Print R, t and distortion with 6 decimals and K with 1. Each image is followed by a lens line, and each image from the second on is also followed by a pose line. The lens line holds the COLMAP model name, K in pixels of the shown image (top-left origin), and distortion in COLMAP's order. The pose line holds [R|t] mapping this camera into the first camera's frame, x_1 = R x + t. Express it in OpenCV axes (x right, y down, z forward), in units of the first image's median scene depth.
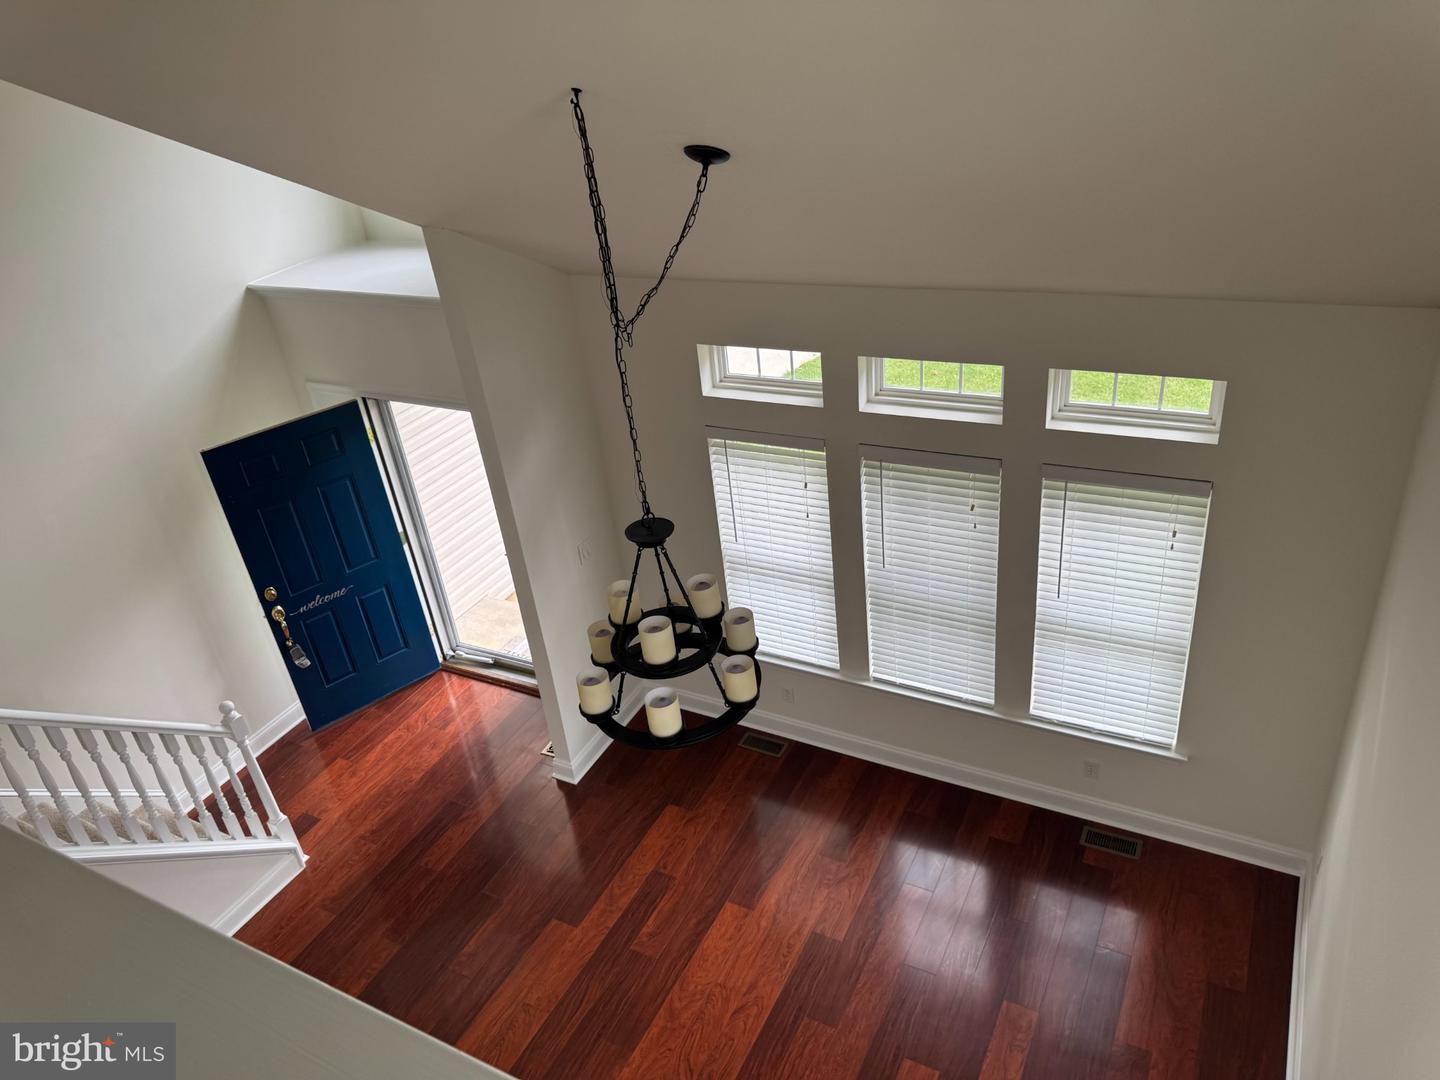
lens RADIAL K [[1011.7, 0, 720.0], [0, 1011.7, 540.0], [0, 0, 1]] dist [0.170369, -0.200409]
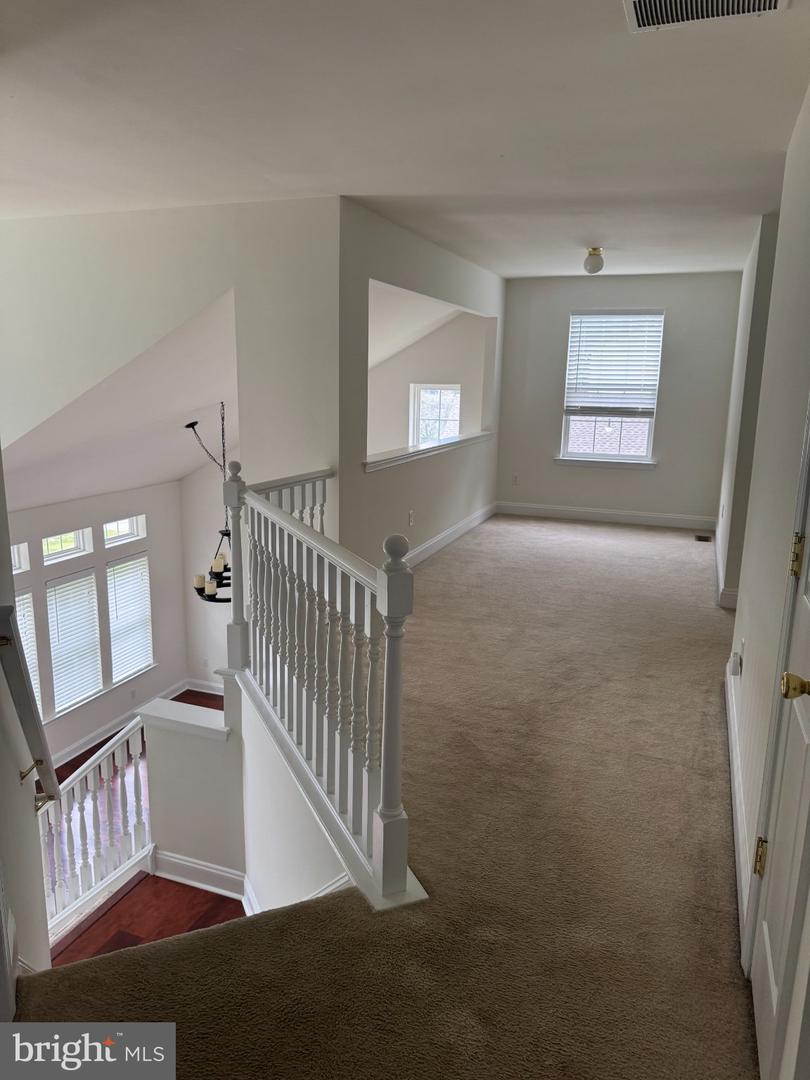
lens RADIAL K [[784.7, 0, 405.0], [0, 784.7, 540.0], [0, 0, 1]] dist [0.193398, -0.352729]
pose [[-0.138714, -0.095974, 0.985671, -1.759838], [0.489878, 0.858346, 0.152517, -0.064480], [-0.860685, 0.504015, -0.072050, 0.497591]]
